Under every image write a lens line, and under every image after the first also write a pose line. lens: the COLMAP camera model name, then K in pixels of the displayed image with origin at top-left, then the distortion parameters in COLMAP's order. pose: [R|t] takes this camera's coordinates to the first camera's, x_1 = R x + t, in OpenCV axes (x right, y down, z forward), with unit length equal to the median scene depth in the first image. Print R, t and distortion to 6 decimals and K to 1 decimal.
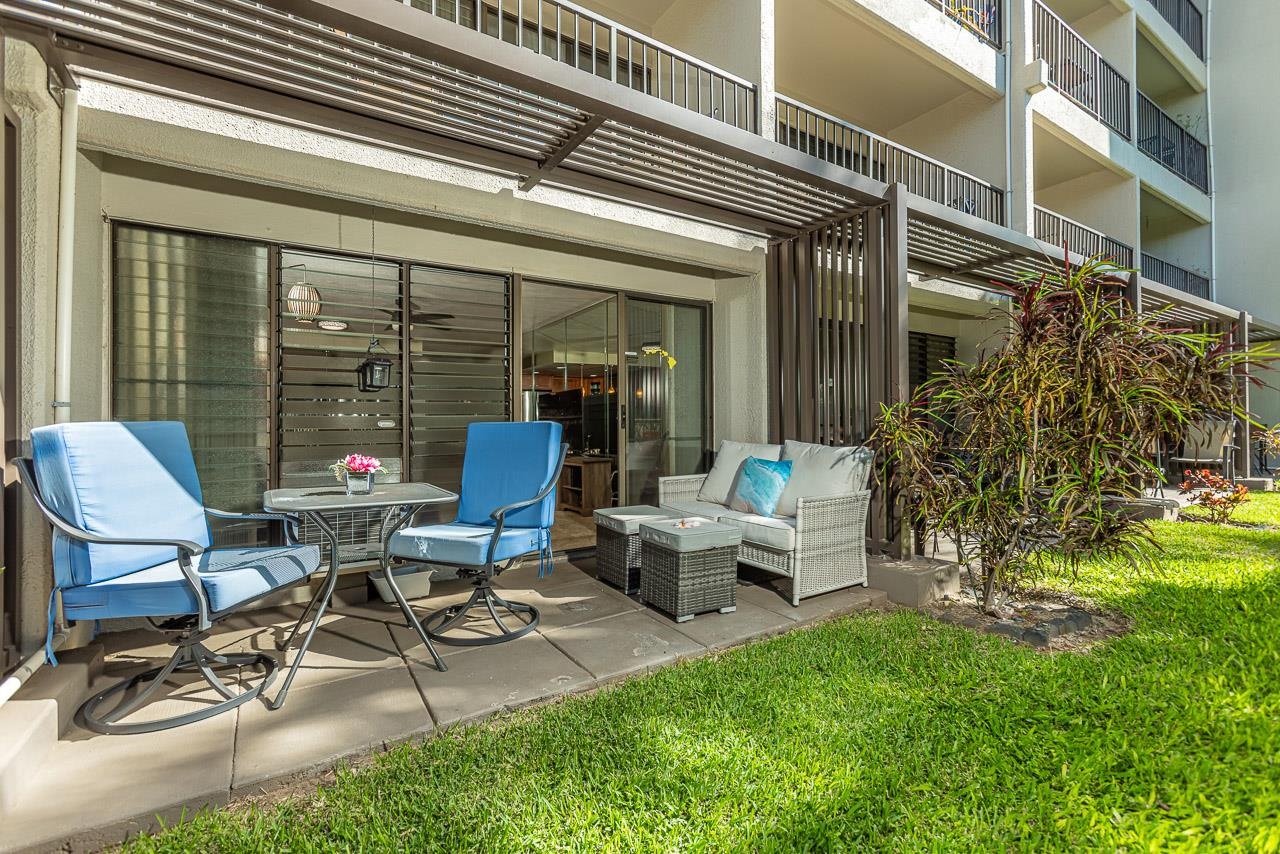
lens RADIAL K [[550.6, 0, 609.5], [0, 550.6, 414.6], [0, 0, 1]] dist [-0.010795, 0.000441]
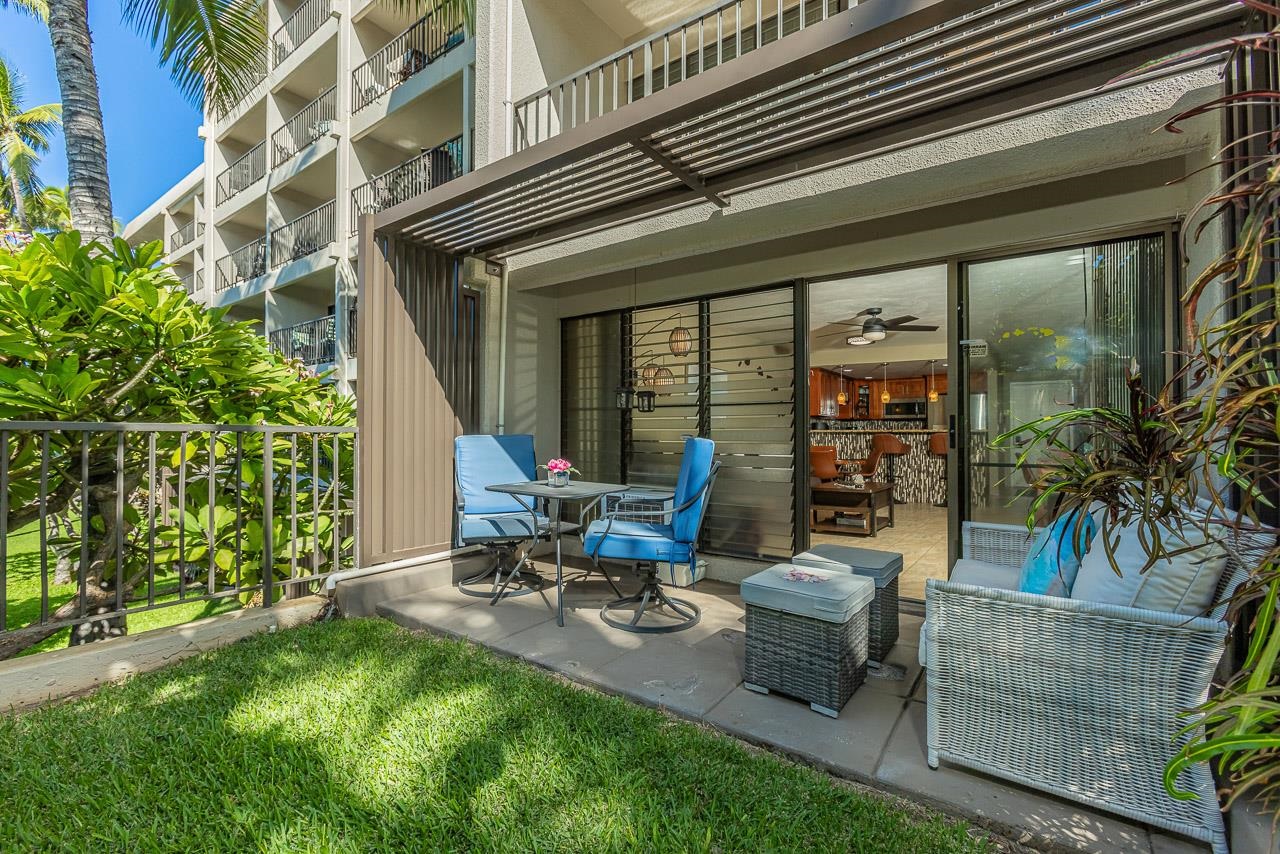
lens RADIAL K [[550.6, 0, 609.5], [0, 550.6, 414.6], [0, 0, 1]] dist [-0.010795, 0.000441]
pose [[0.364956, -0.024563, -0.930701, 0.778683], [0.001885, 0.999669, -0.025644, -0.002235], [0.931023, 0.007605, 0.364882, 0.495533]]
